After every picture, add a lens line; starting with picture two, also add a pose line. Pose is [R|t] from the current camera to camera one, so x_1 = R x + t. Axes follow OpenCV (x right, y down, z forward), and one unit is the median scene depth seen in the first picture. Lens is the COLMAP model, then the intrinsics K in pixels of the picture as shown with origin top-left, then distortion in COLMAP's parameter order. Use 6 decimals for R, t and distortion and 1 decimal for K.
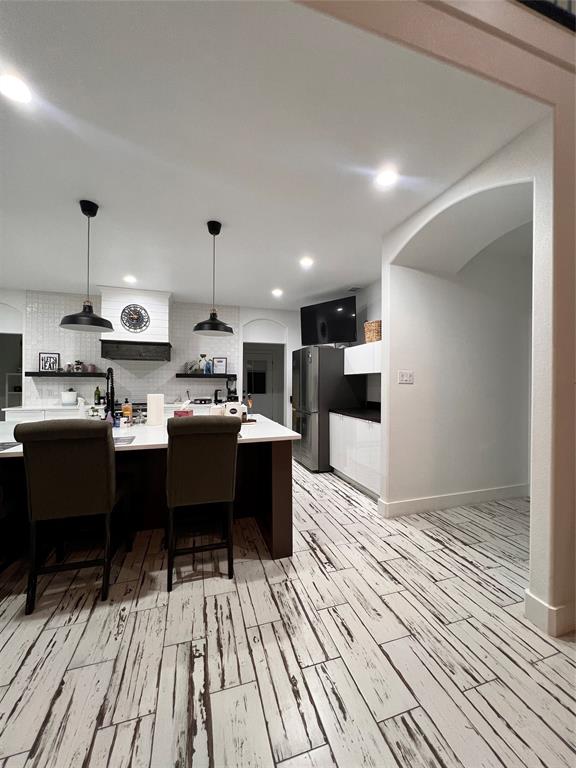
lens RADIAL K [[305.9, 0, 290.4], [0, 305.9, 379.4], [0, 0, 1]] dist [-0.002088, 0.001402]
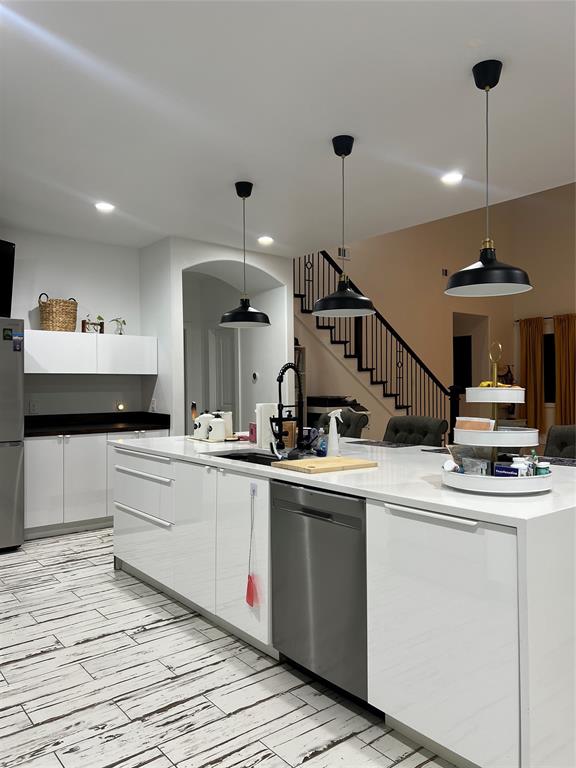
lens RADIAL K [[573.8, 0, 289.2], [0, 573.8, 382.3], [0, 0, 1]] dist [0.066598, -0.079808]
pose [[-0.364264, 0.003447, 0.931289, -1.100151], [-0.009172, 0.999931, -0.007288, 0.005712], [-0.931251, -0.011196, -0.364207, 0.942837]]
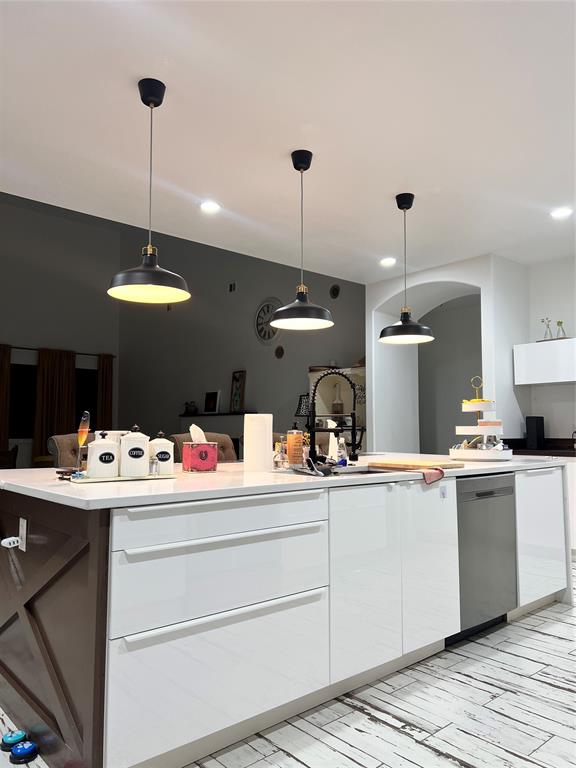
lens RADIAL K [[573.8, 0, 287.4], [0, 573.8, 385.8], [0, 0, 1]] dist [0.066598, -0.079808]
pose [[-0.915230, -0.034761, -0.401430, -0.052518], [-0.000849, 0.996436, -0.084350, 0.055044], [0.402932, -0.076858, -0.911997, 1.289437]]
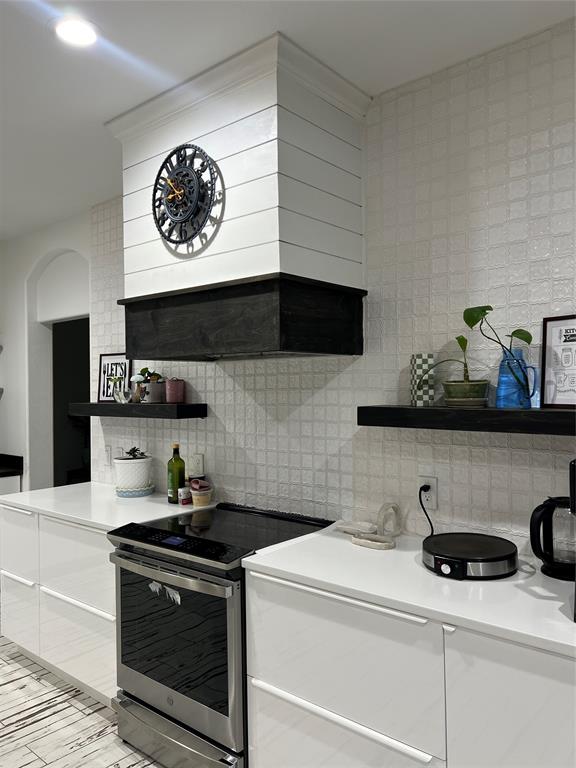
lens RADIAL K [[573.8, 0, 291.8], [0, 573.8, 385.5], [0, 0, 1]] dist [0.066598, -0.079808]
pose [[0.538006, -0.014759, -0.842812, -0.052844], [0.020387, 0.999782, -0.004493, -0.042745], [0.842694, -0.014765, 0.538190, 0.903175]]
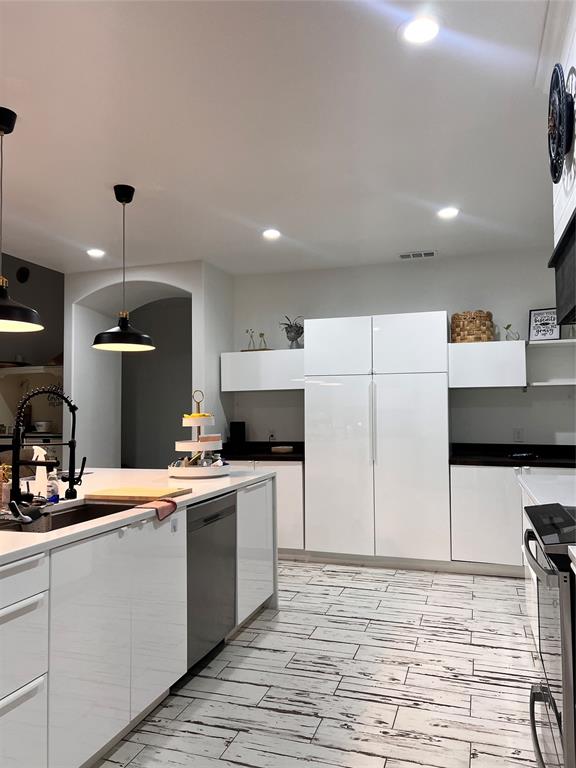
lens RADIAL K [[573.8, 0, 286.8], [0, 573.8, 384.9], [0, 0, 1]] dist [0.066598, -0.079808]
pose [[-0.582551, -0.039901, -0.811814, -0.055254], [0.016429, 0.998012, -0.060841, 0.011578], [0.812628, -0.048780, -0.580738, 1.204264]]
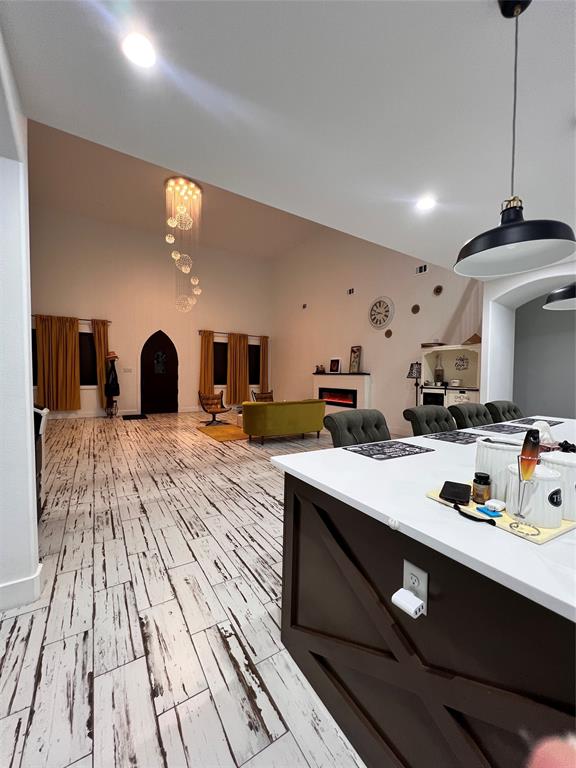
lens RADIAL K [[305.9, 0, 289.7], [0, 305.9, 381.8], [0, 0, 1]] dist [-0.002088, 0.001402]
pose [[-0.965580, -0.010759, -0.259882, 0.088168], [-0.014671, 0.999806, 0.013119, 0.006677], [0.259691, 0.016480, -0.965551, 0.868941]]
